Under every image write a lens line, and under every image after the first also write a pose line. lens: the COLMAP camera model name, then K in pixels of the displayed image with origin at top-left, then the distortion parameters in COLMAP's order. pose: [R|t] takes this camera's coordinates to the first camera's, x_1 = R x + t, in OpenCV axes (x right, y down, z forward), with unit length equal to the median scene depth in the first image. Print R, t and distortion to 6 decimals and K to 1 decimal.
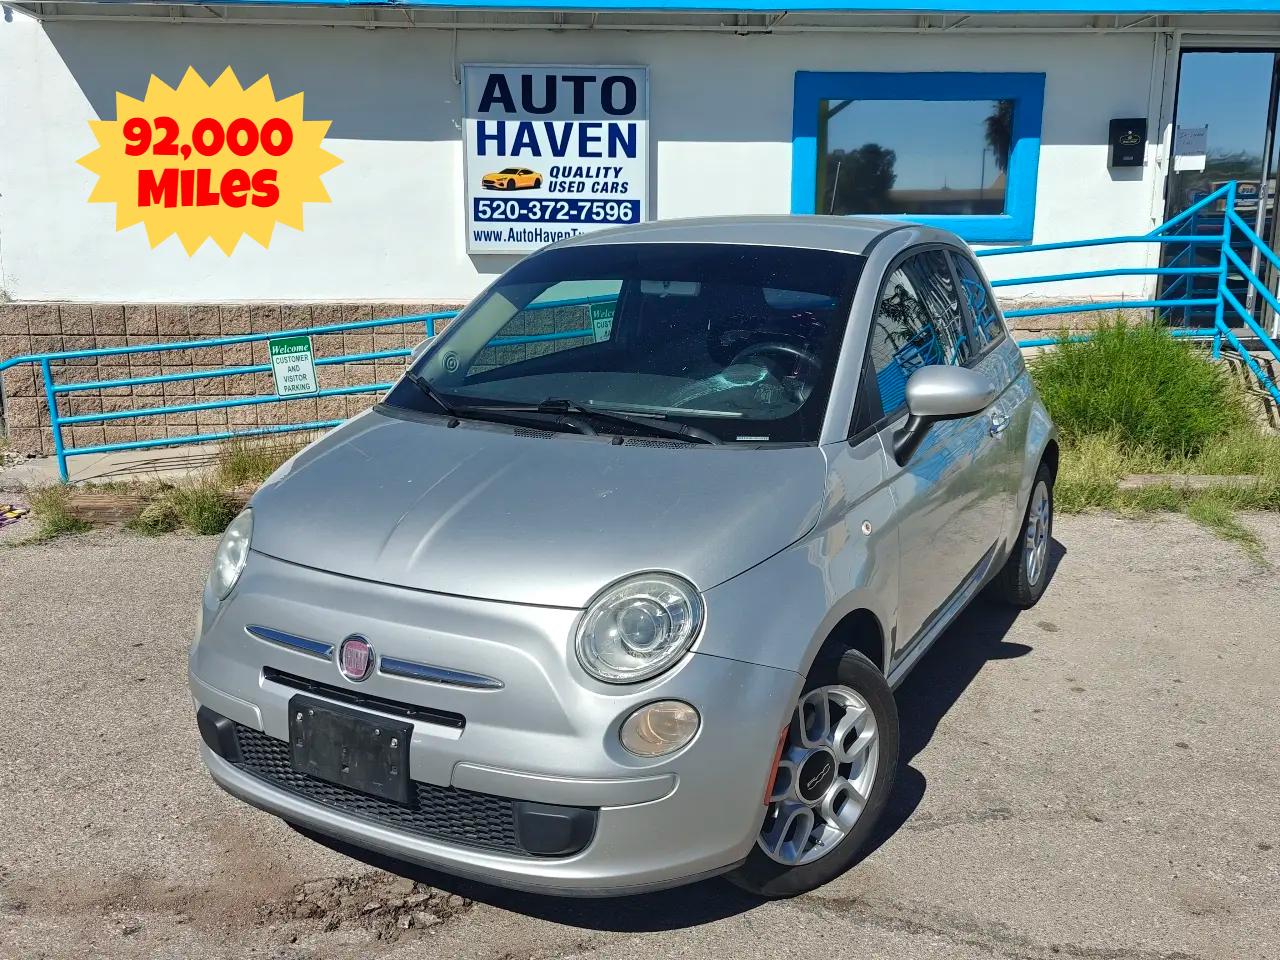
lens RADIAL K [[1213.3, 0, 644.9], [0, 1213.3, 486.0], [0, 0, 1]] dist [0.033340, 0.000000]
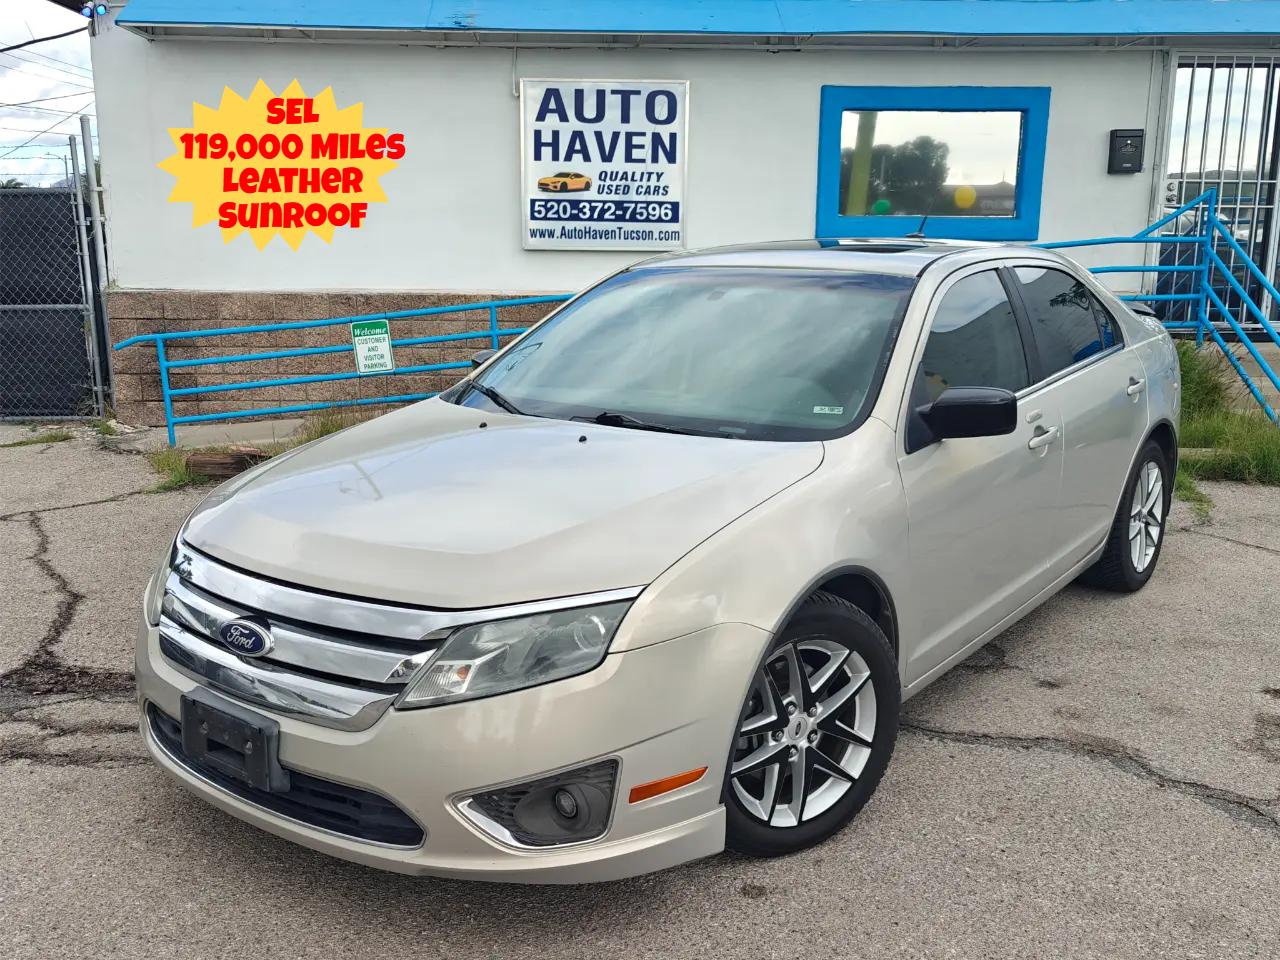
lens RADIAL K [[1304.0, 0, 658.4], [0, 1304.0, 498.5], [0, 0, 1]] dist [0.048991, 0.000000]
pose [[0.999598, 0.012344, -0.025519, 0.010679], [-0.012295, 0.999922, 0.002110, 0.033435], [0.025543, -0.001795, 0.999672, -0.195002]]
